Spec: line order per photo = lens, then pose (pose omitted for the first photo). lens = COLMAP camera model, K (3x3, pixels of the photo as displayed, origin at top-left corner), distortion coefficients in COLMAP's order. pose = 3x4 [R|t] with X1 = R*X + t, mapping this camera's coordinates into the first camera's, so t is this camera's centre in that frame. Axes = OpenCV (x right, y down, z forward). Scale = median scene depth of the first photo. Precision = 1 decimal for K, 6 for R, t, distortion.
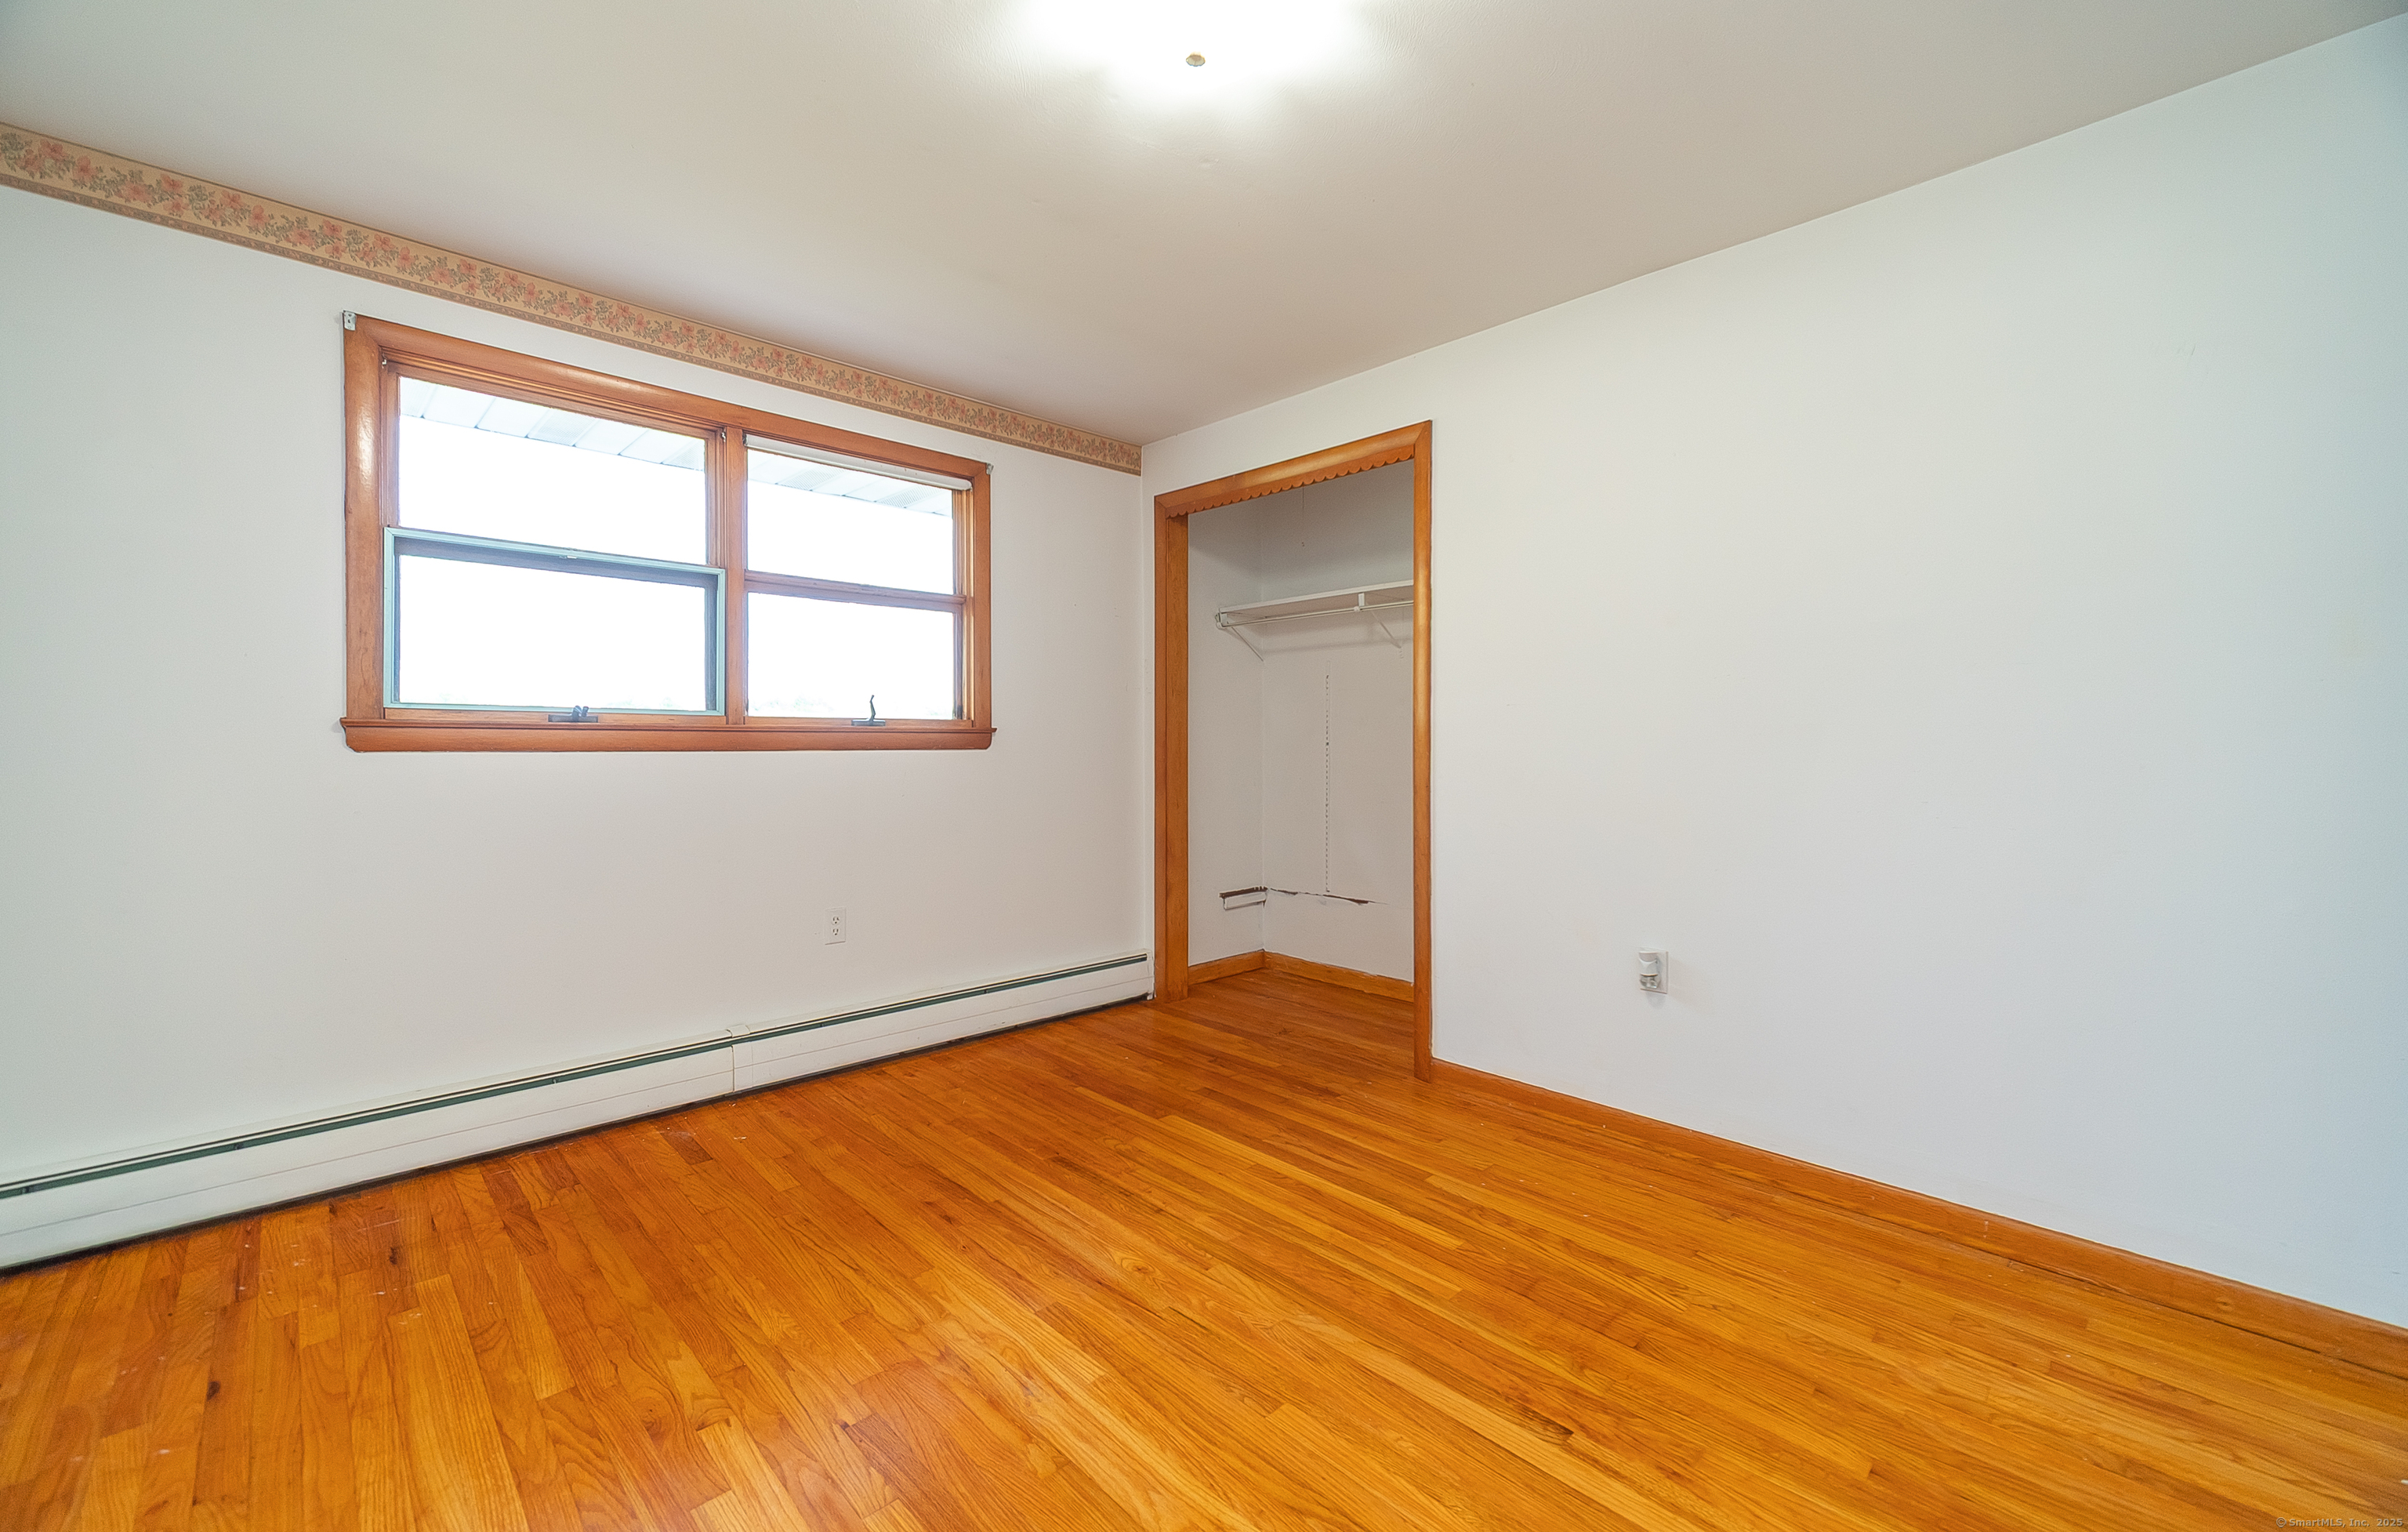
lens RADIAL K [[970.1, 0, 1187.7], [0, 970.1, 750.9], [0, 0, 1]] dist [0.012639, -0.000191]
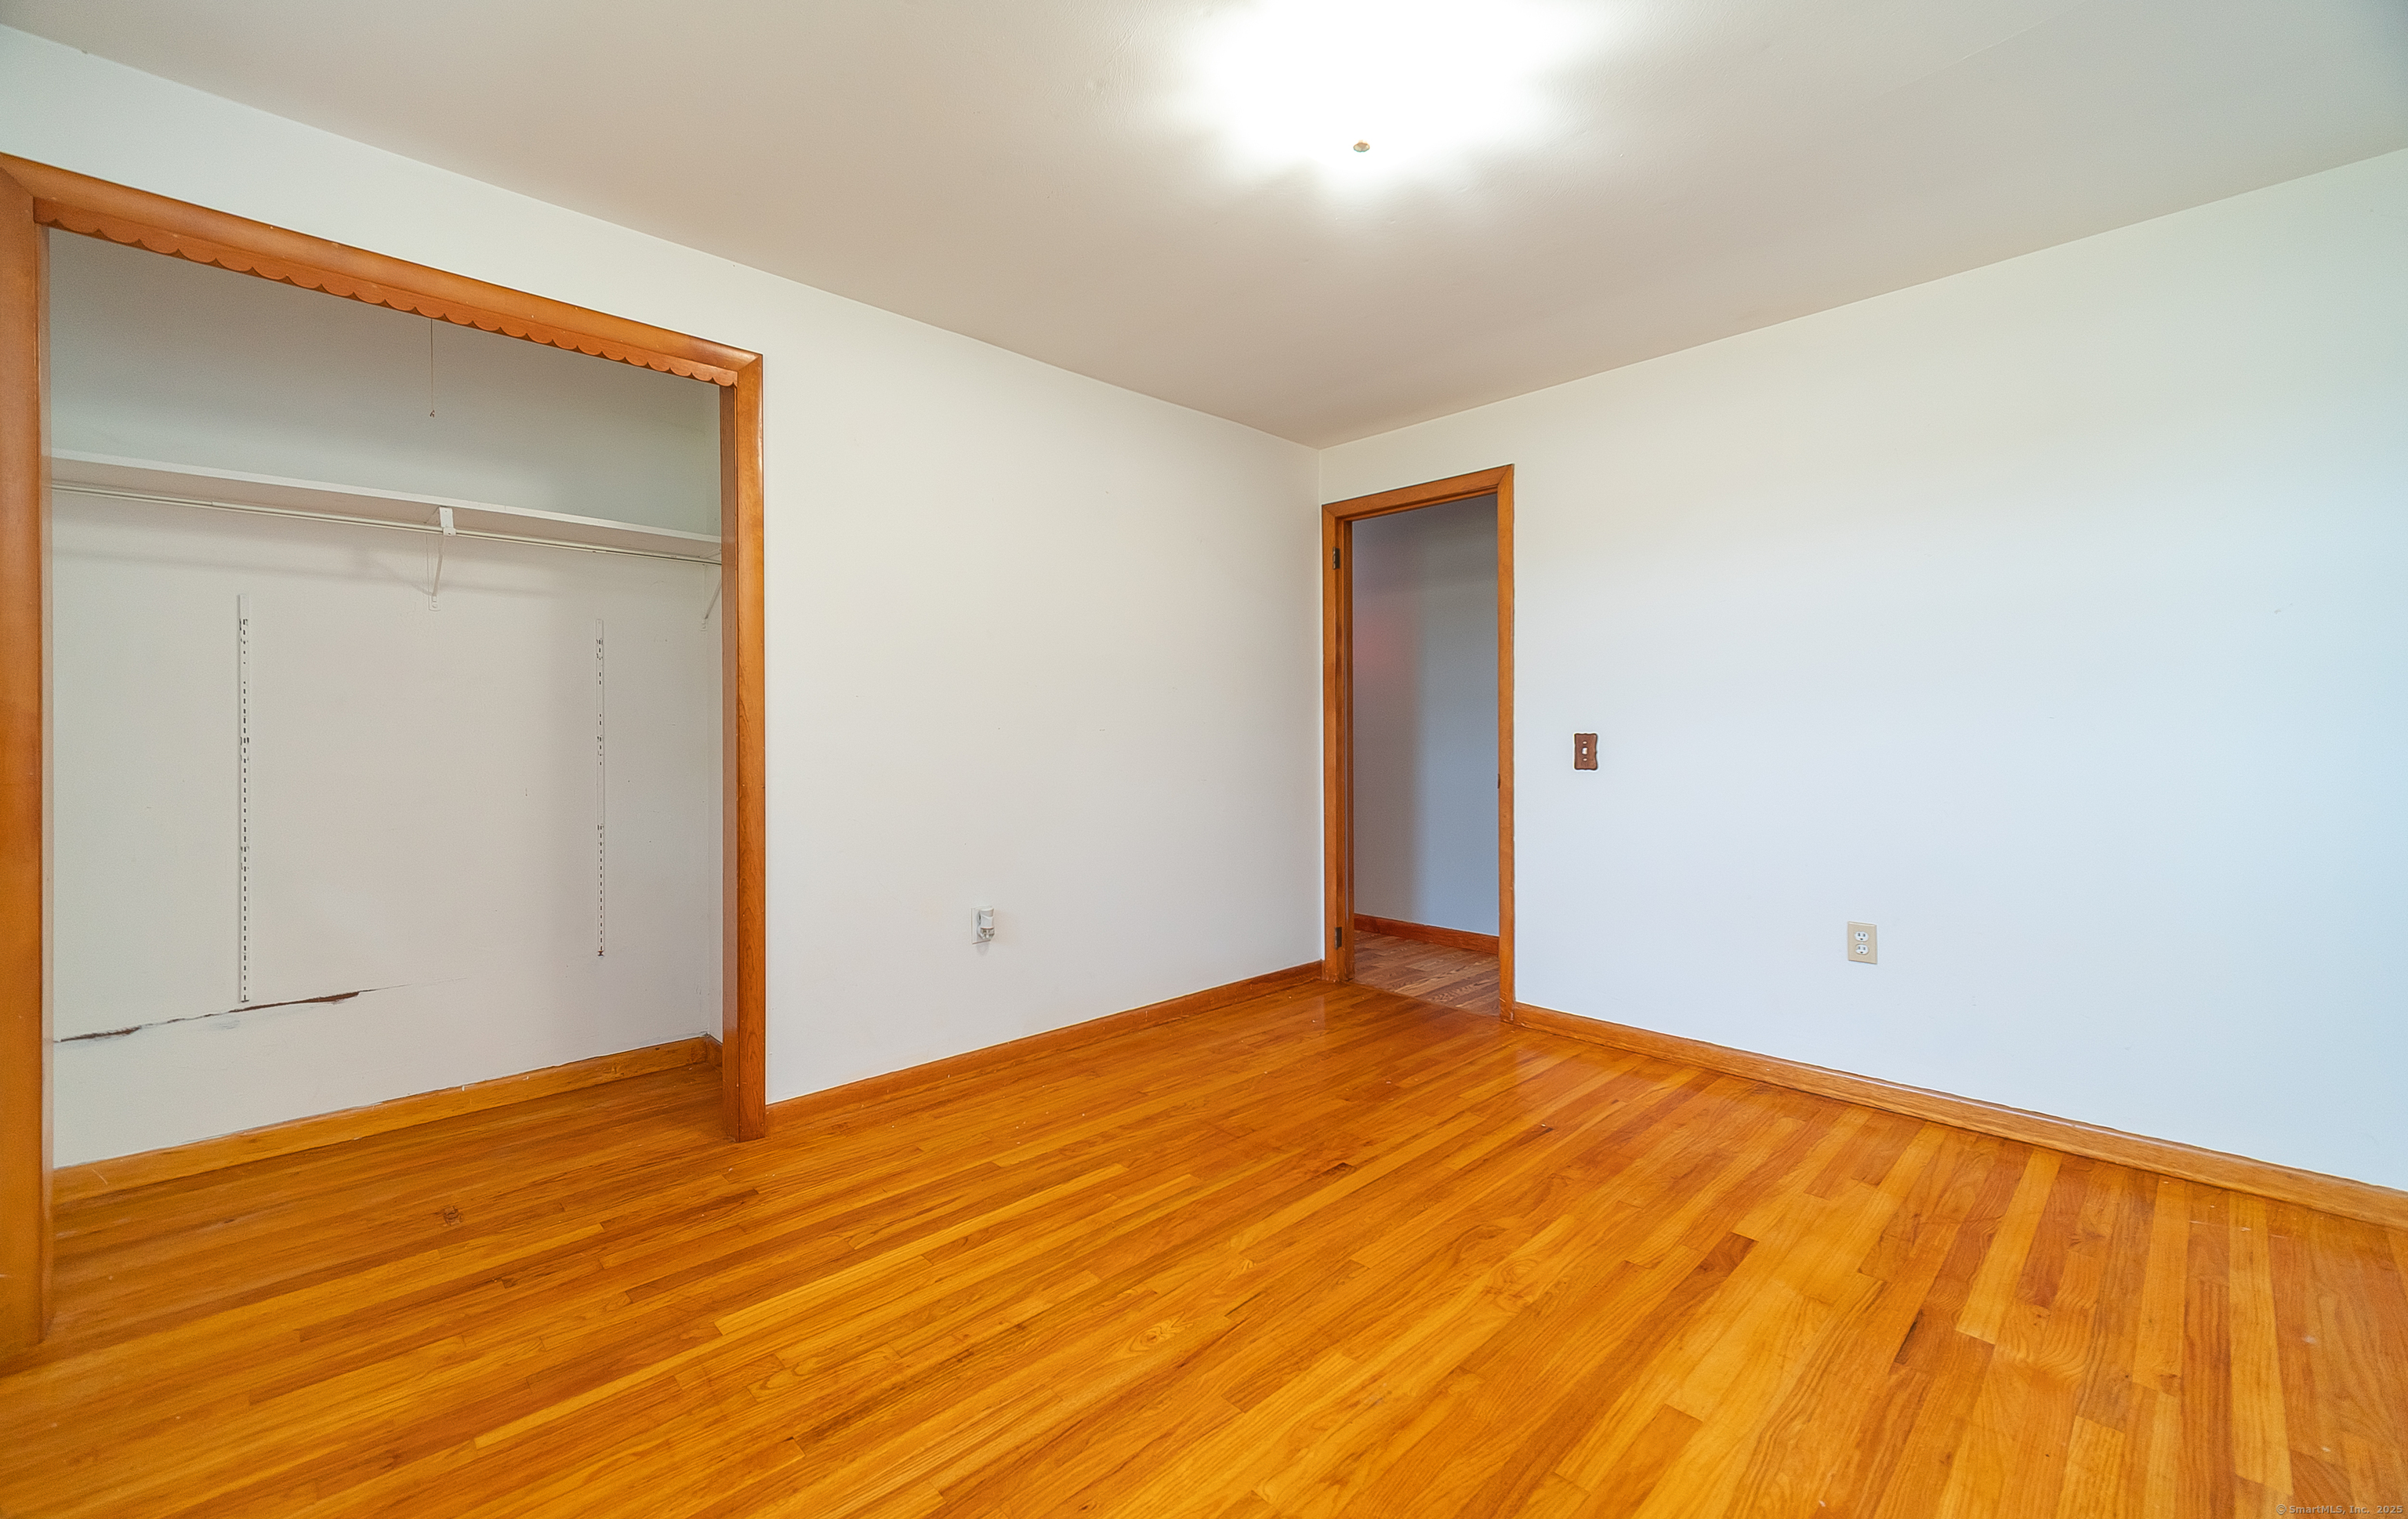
lens RADIAL K [[969.9, 0, 1186.3], [0, 969.9, 746.5], [0, 0, 1]] dist [0.012639, -0.000191]
pose [[-0.006214, -0.016221, 0.999849, -0.755724], [0.012982, 0.999783, 0.016300, -0.010474], [-0.999896, 0.013081, -0.006002, 0.798761]]
